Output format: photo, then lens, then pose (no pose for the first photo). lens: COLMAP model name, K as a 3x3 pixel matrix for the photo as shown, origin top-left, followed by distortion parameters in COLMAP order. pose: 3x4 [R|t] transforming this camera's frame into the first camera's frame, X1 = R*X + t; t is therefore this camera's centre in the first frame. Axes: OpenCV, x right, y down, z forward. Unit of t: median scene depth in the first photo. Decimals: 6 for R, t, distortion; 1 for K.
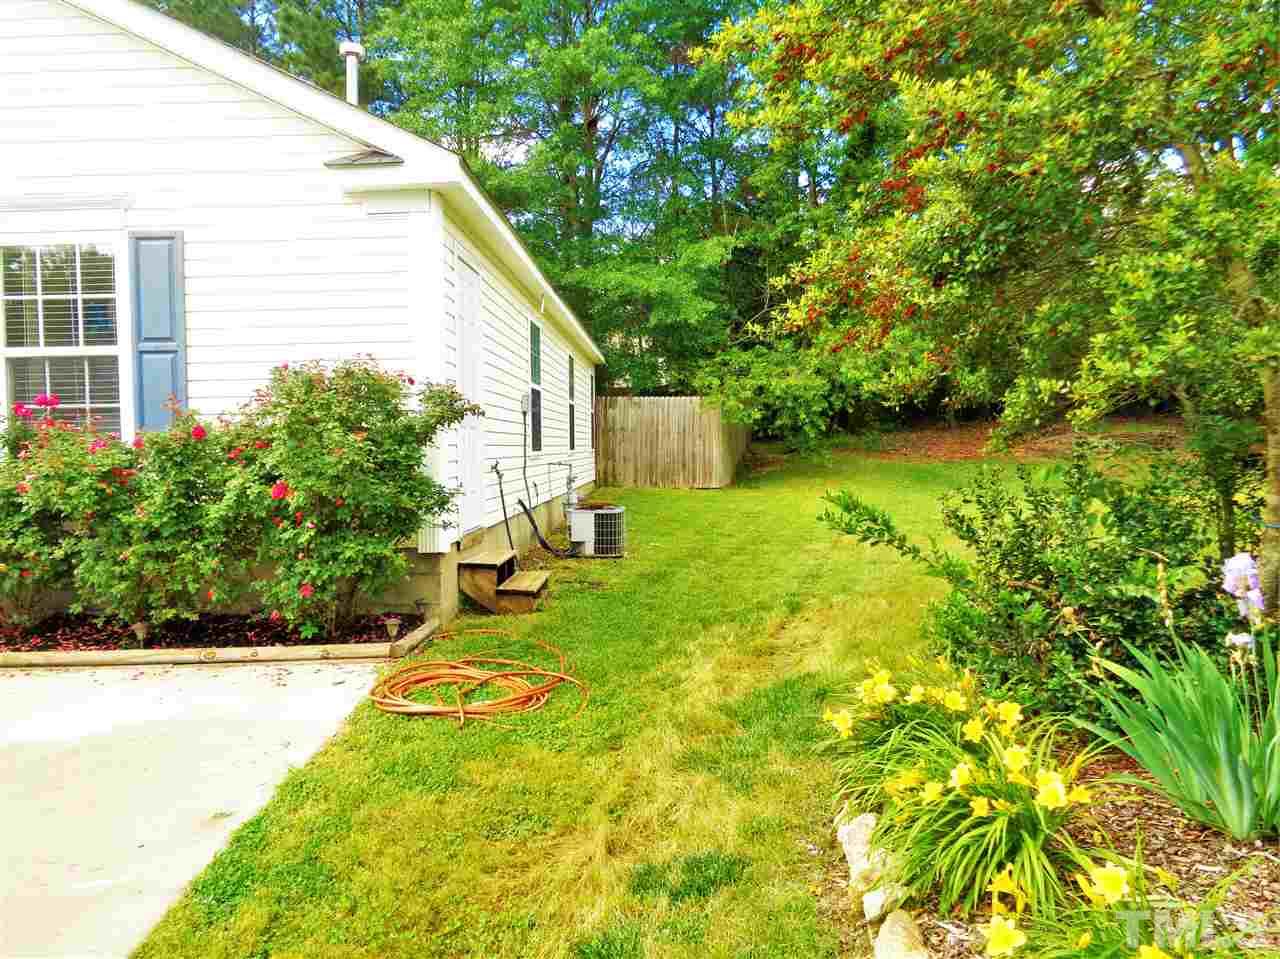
lens RADIAL K [[952.2, 0, 640.0], [0, 952.2, 479.5], [0, 0, 1]] dist [-0.002034, -0.004728]
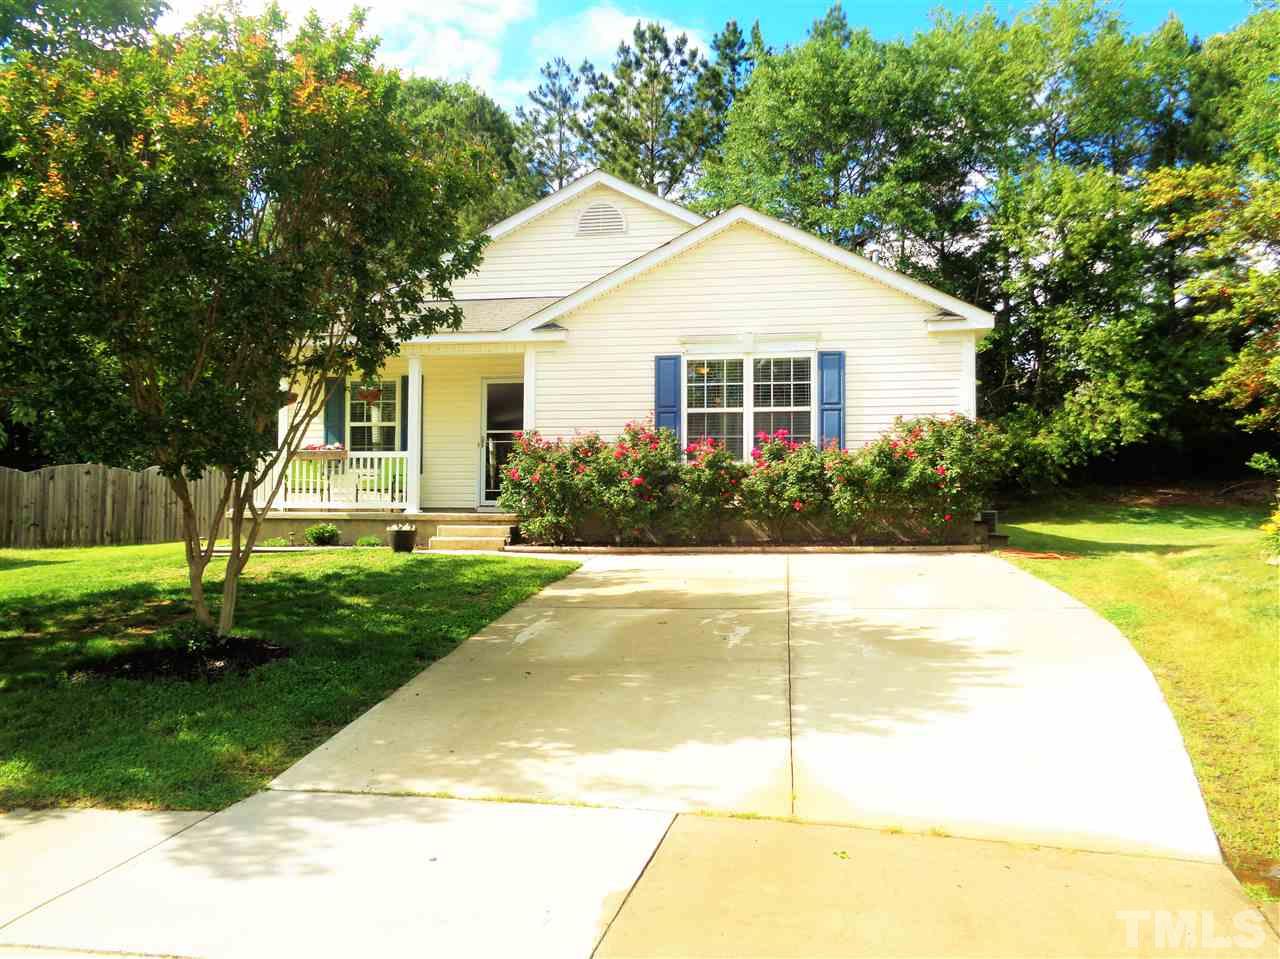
lens RADIAL K [[952.2, 0, 640.0], [0, 952.2, 479.5], [0, 0, 1]] dist [-0.002034, -0.004728]
pose [[0.992727, 0.017553, -0.119097, -0.668809], [-0.026265, 0.997060, -0.071982, 0.173315], [0.117484, 0.074587, 0.990270, -1.058101]]
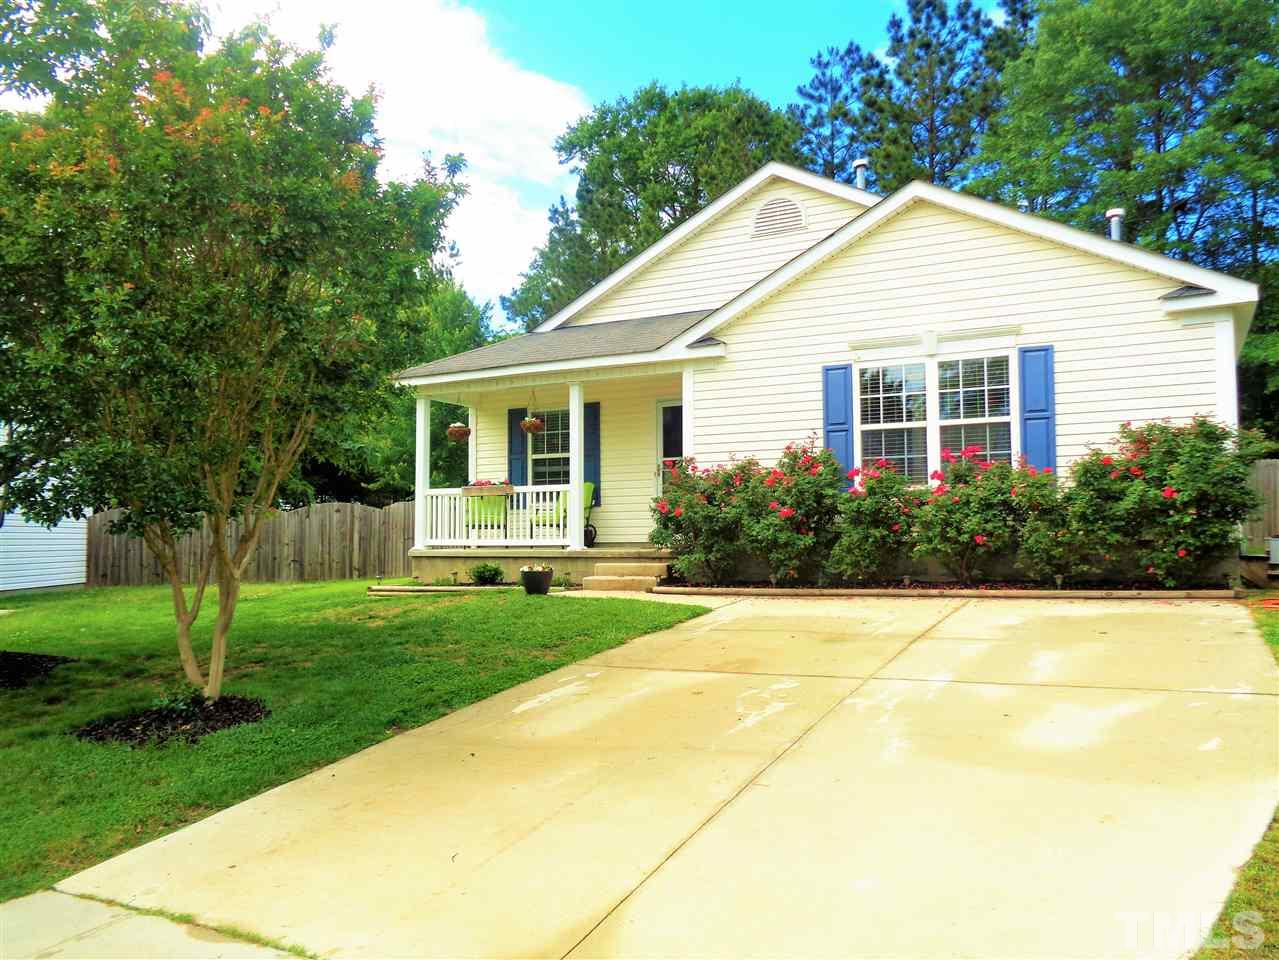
lens RADIAL K [[1014.4, 0, 639.5], [0, 1014.4, 480.0], [0, 0, 1]] dist [-0.000297, -0.000506]
pose [[0.900246, -0.013647, -0.435168, -0.364314], [-0.026517, 0.995934, -0.086089, 0.140755], [0.434573, 0.089041, 0.896224, -0.858207]]
